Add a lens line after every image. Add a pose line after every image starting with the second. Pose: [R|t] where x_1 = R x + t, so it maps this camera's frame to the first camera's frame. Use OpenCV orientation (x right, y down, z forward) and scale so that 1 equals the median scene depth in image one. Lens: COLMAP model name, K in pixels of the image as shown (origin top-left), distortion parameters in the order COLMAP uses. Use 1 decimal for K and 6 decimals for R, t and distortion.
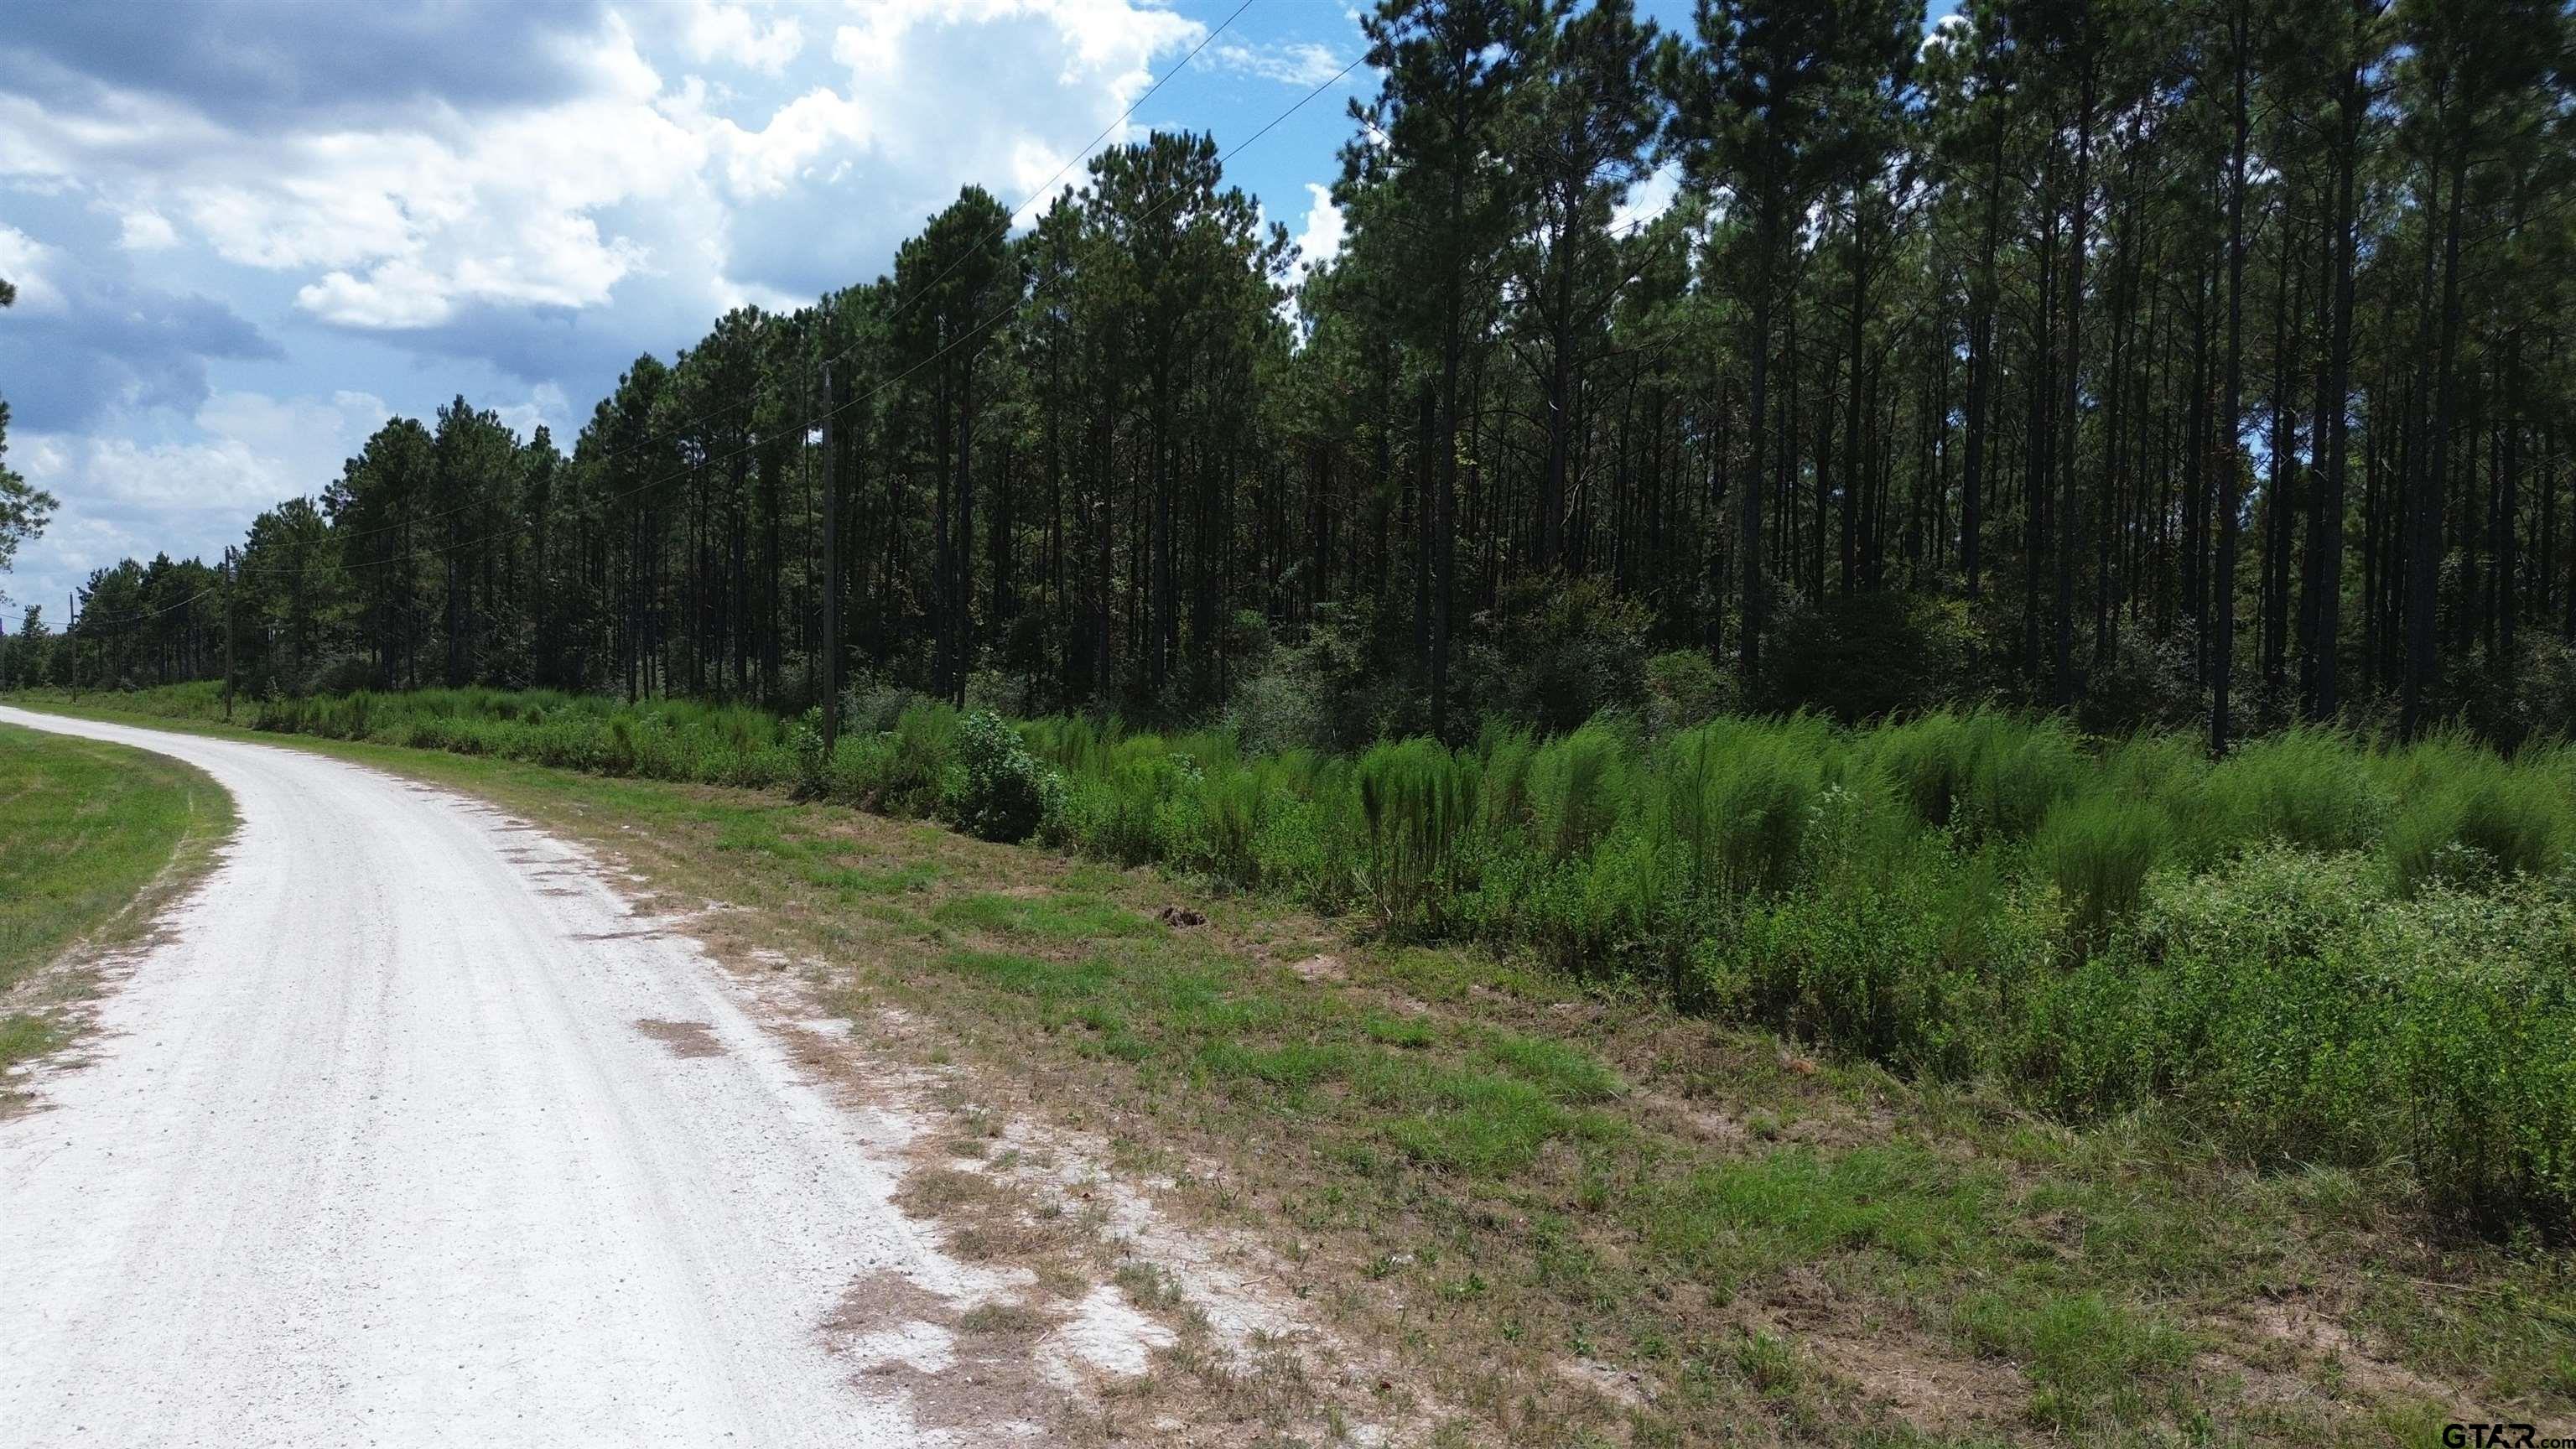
lens RADIAL K [[1814.3, 0, 1288.0], [0, 1814.3, 724.5], [0, 0, 1]] dist [0.074209, -0.078434]
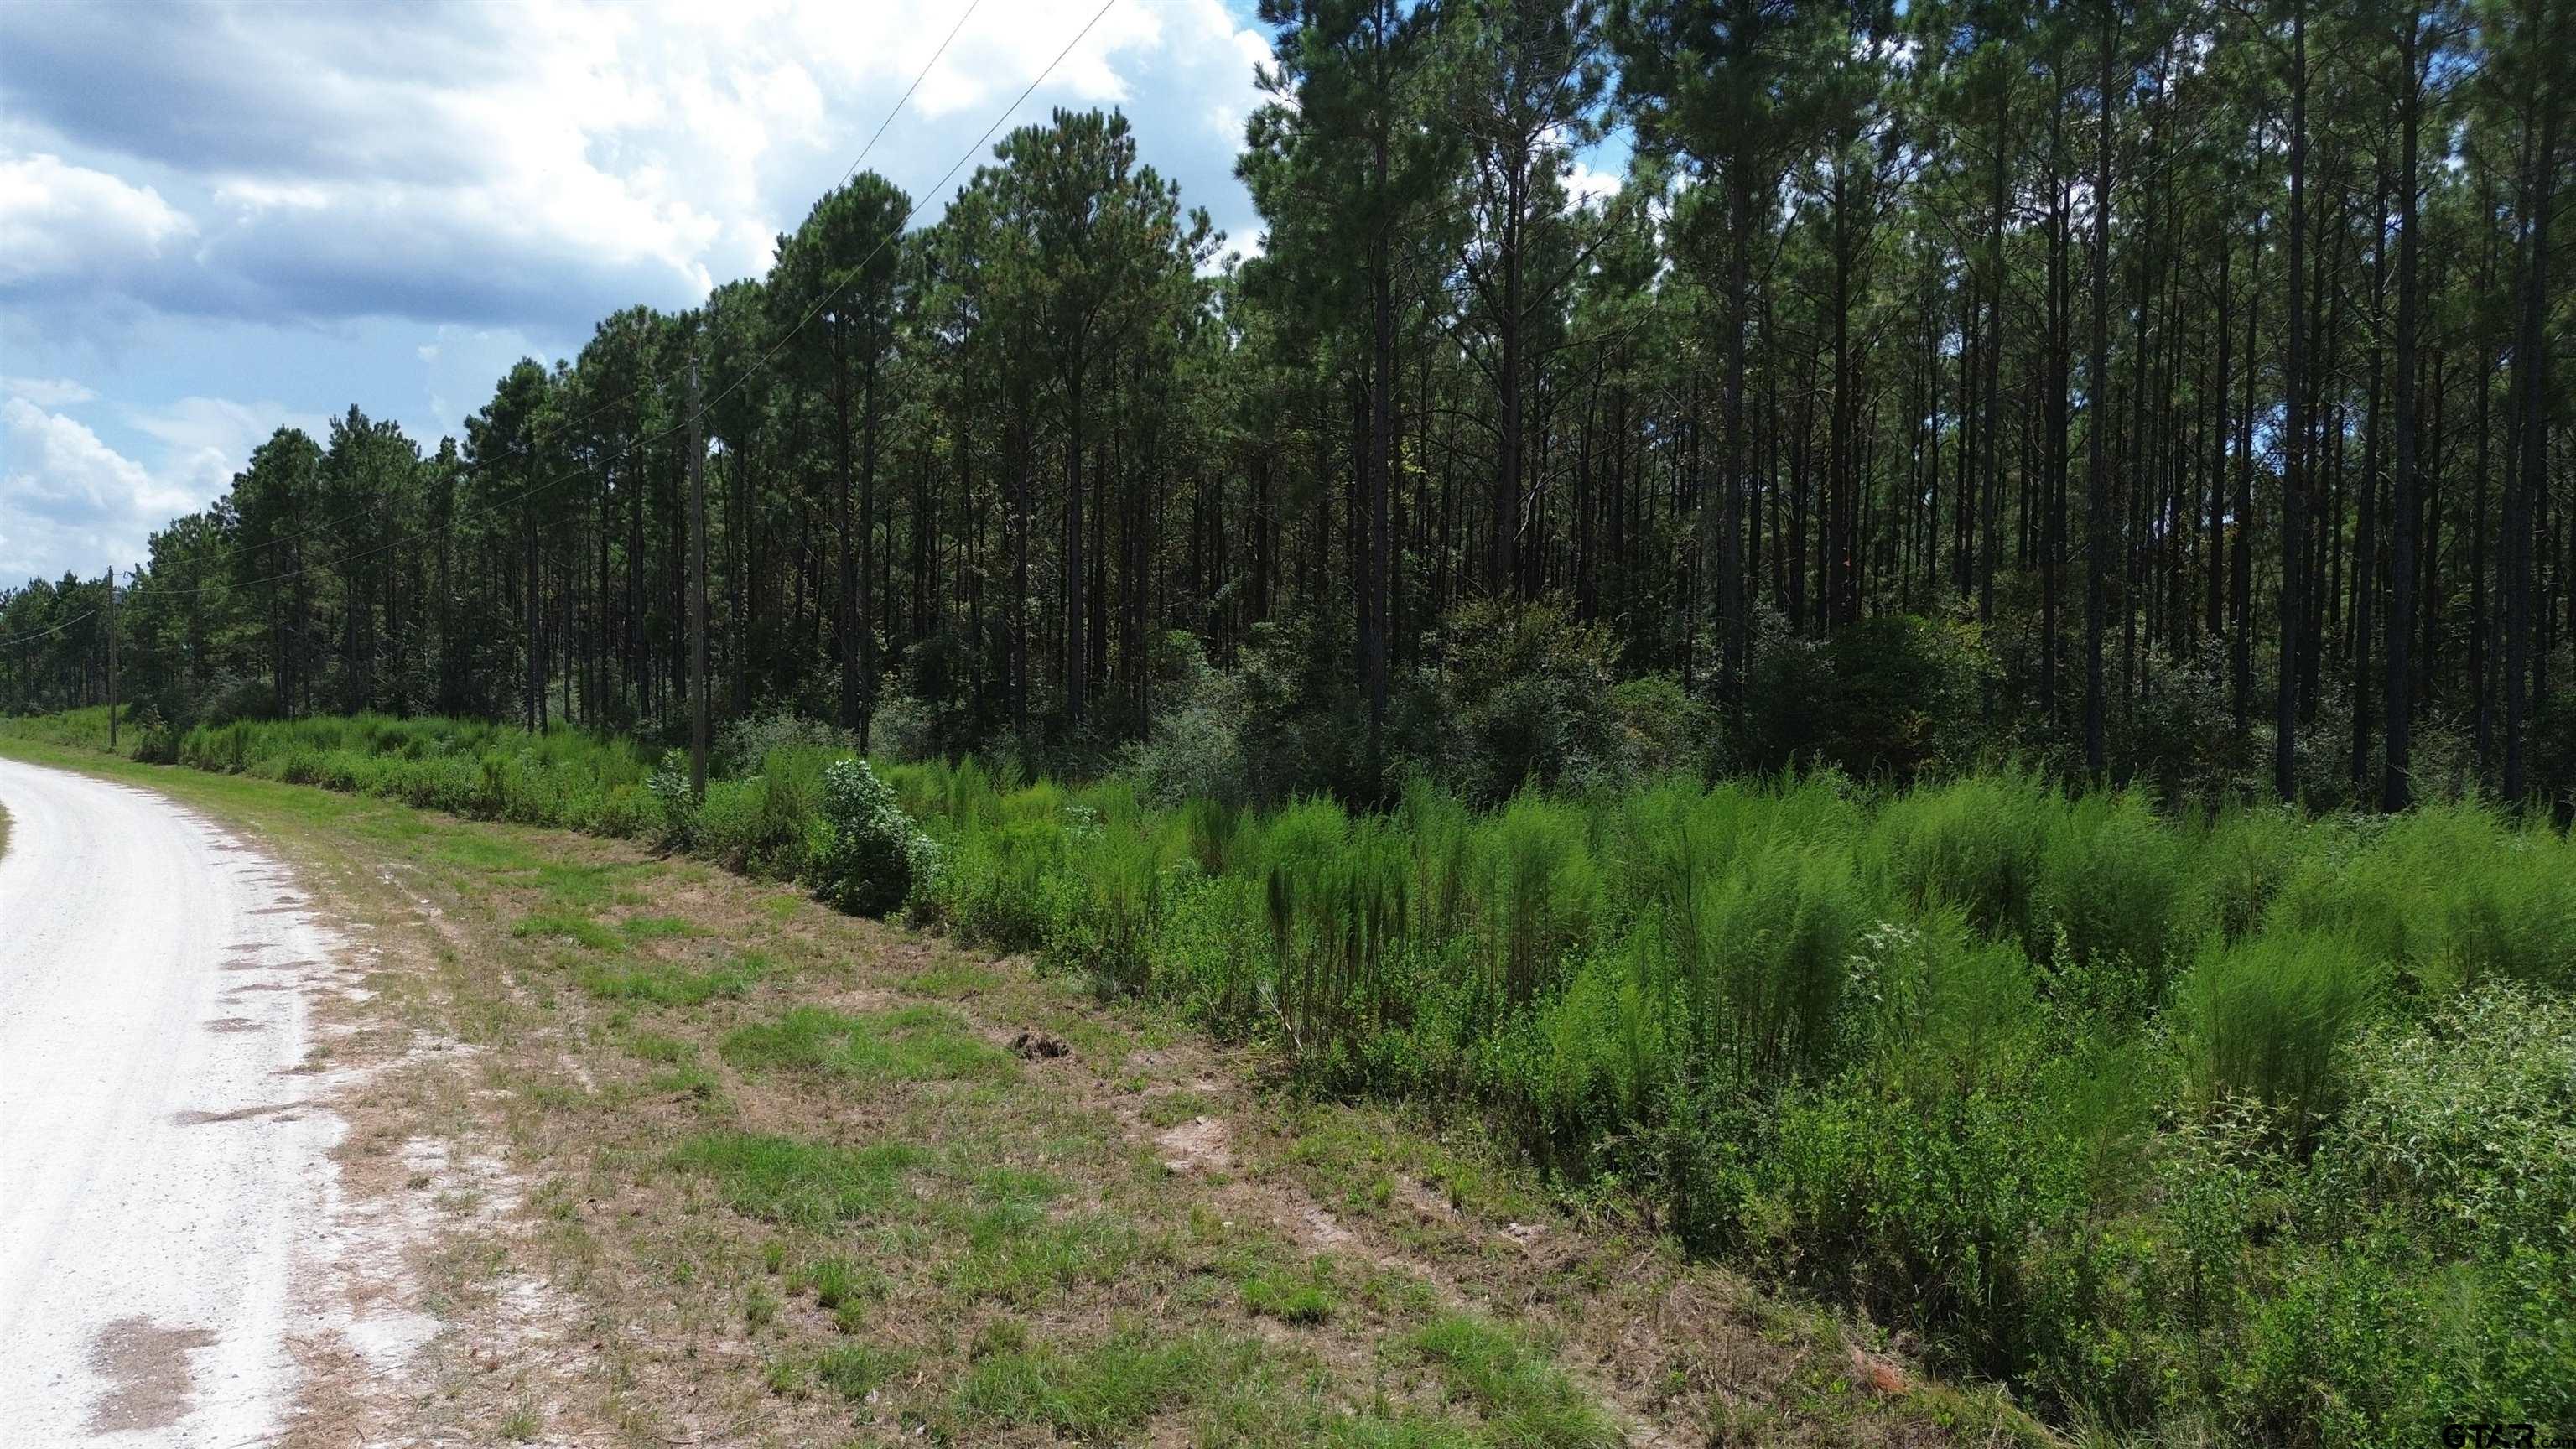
lens RADIAL K [[1811.8, 0, 1288.9], [0, 1811.8, 734.3], [0, 0, 1]] dist [0.073937, -0.081713]
pose [[0.999696, -0.009037, 0.022922, 0.015253], [0.009022, 0.999959, 0.000774, -0.013376], [-0.022928, -0.000567, 0.999737, 0.097563]]
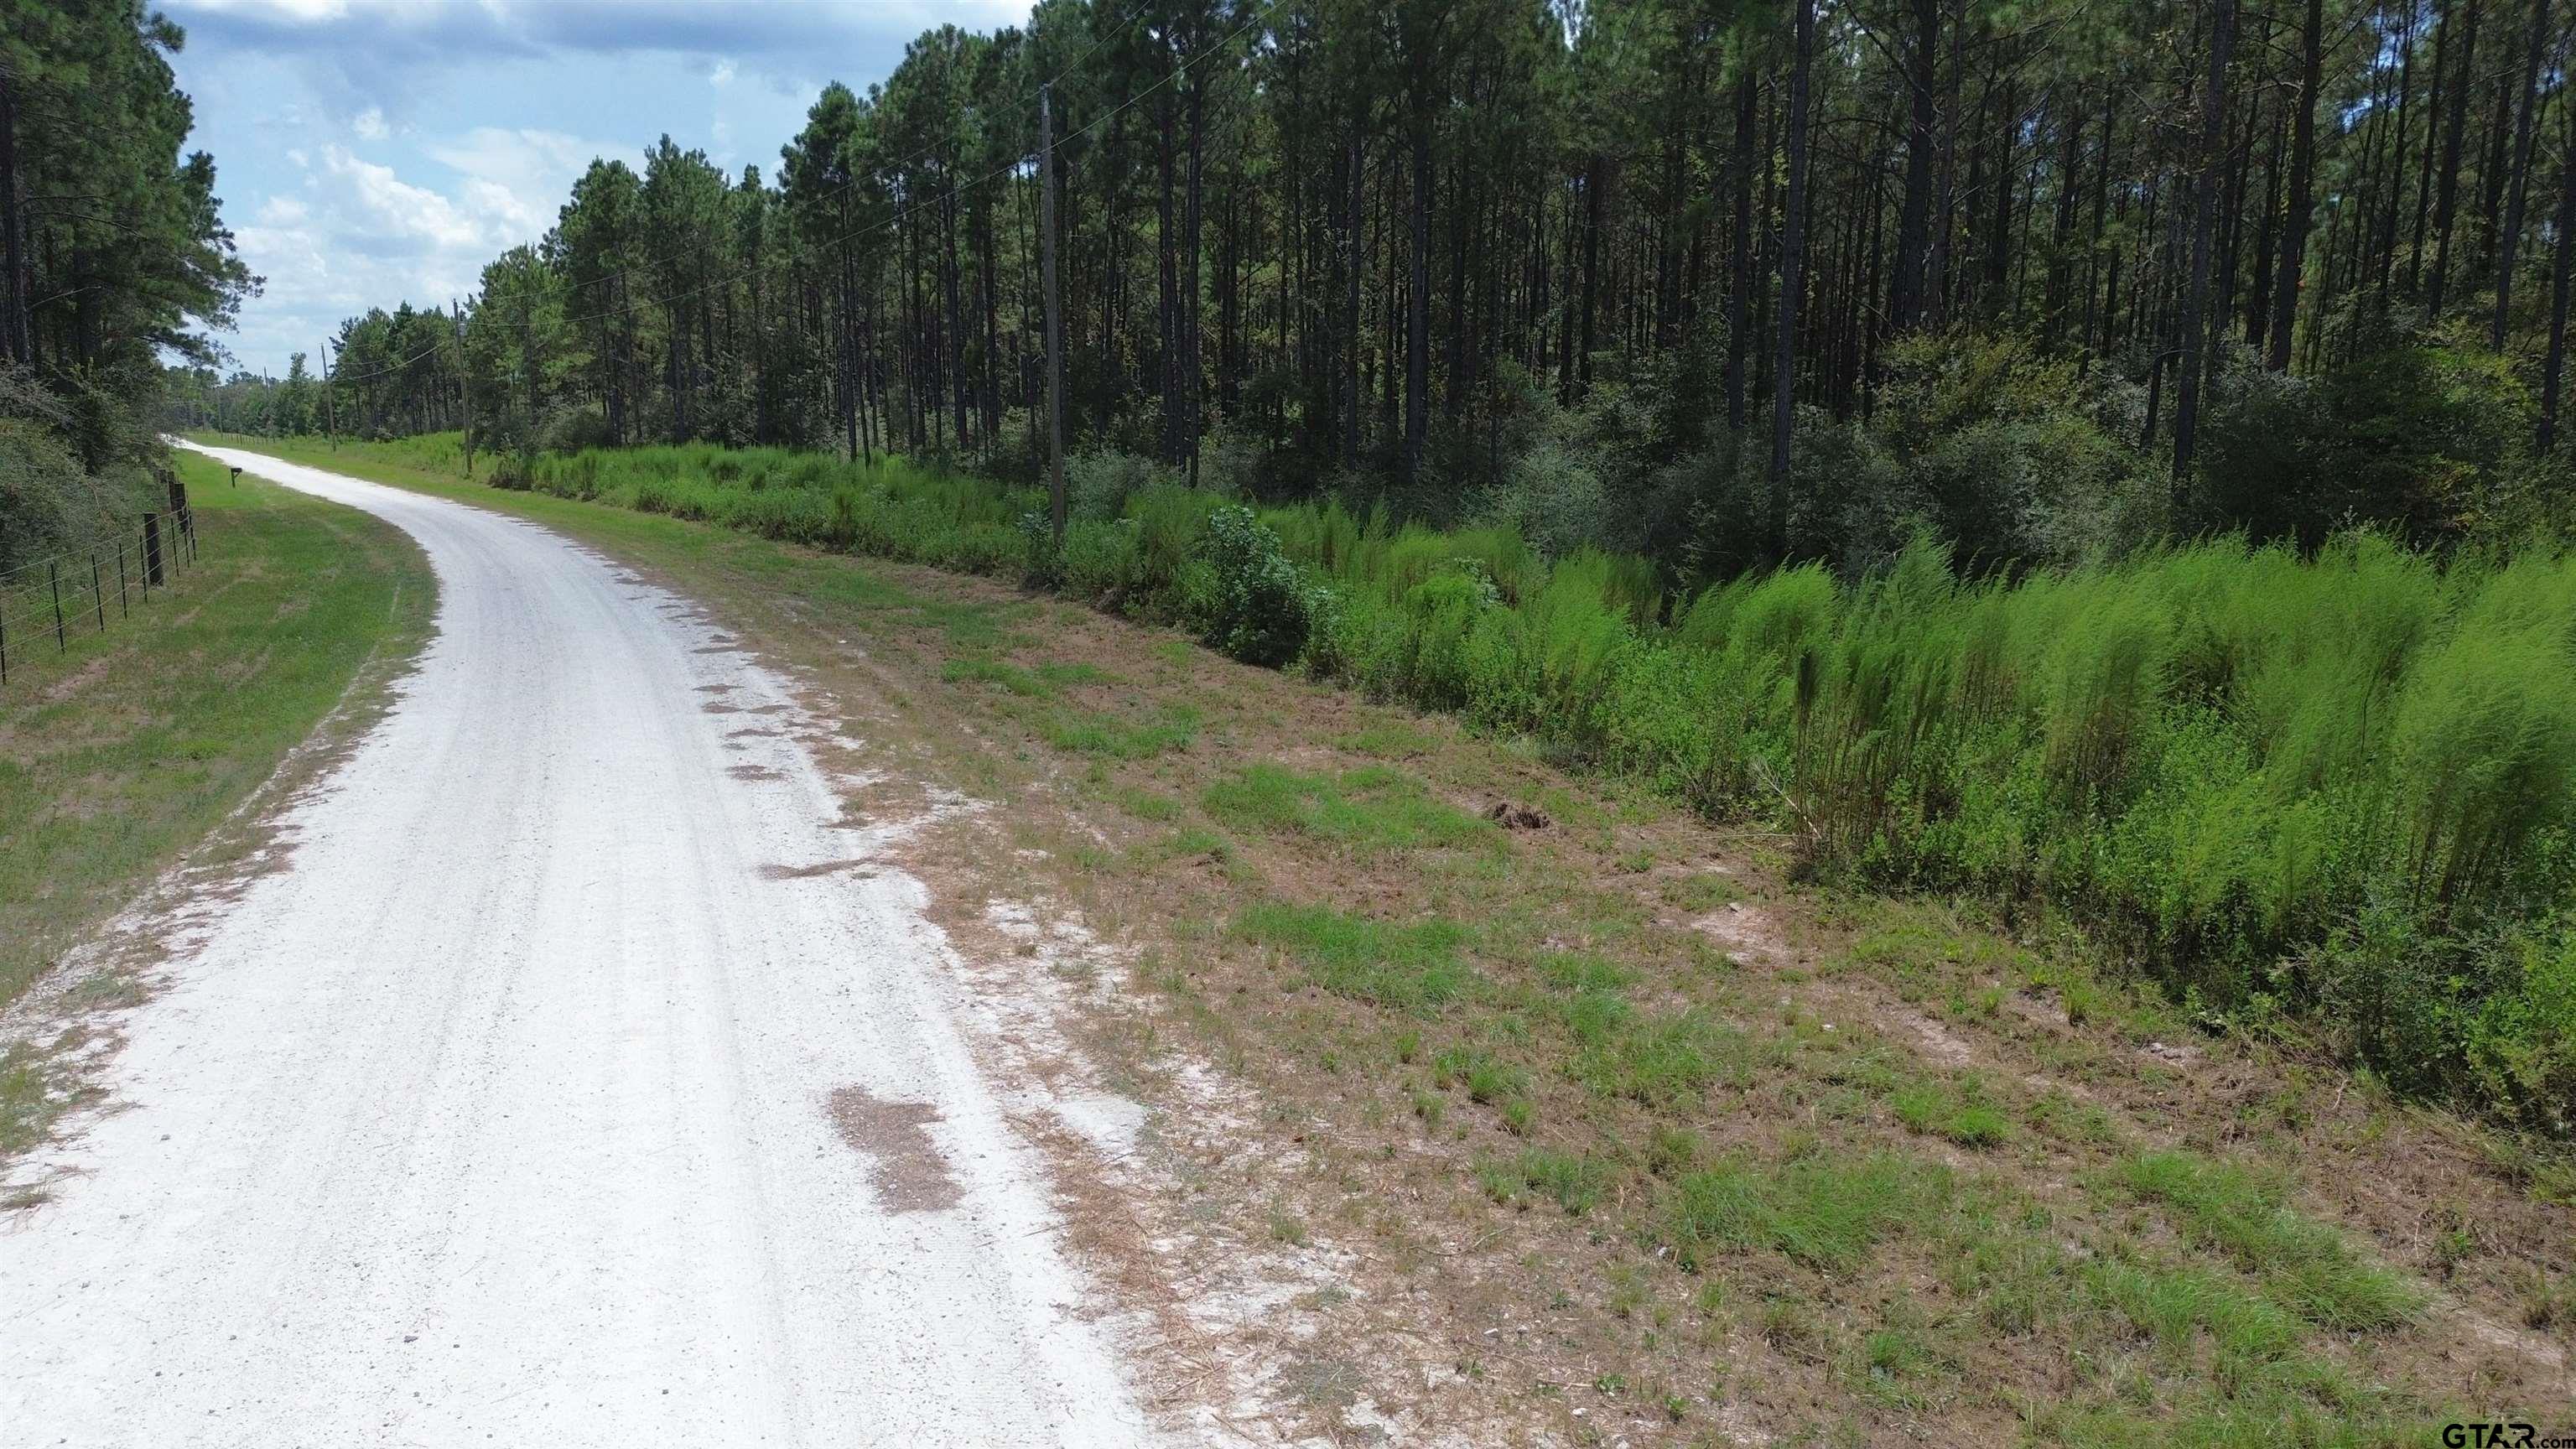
lens RADIAL K [[1806.4, 0, 1296.1], [0, 1806.4, 739.2], [0, 0, 1]] dist [0.077859, -0.095599]
pose [[0.993787, 0.009303, -0.110905, -0.031705], [0.007760, 0.988284, 0.152427, -0.021153], [0.111024, -0.152341, 0.982072, 0.108288]]
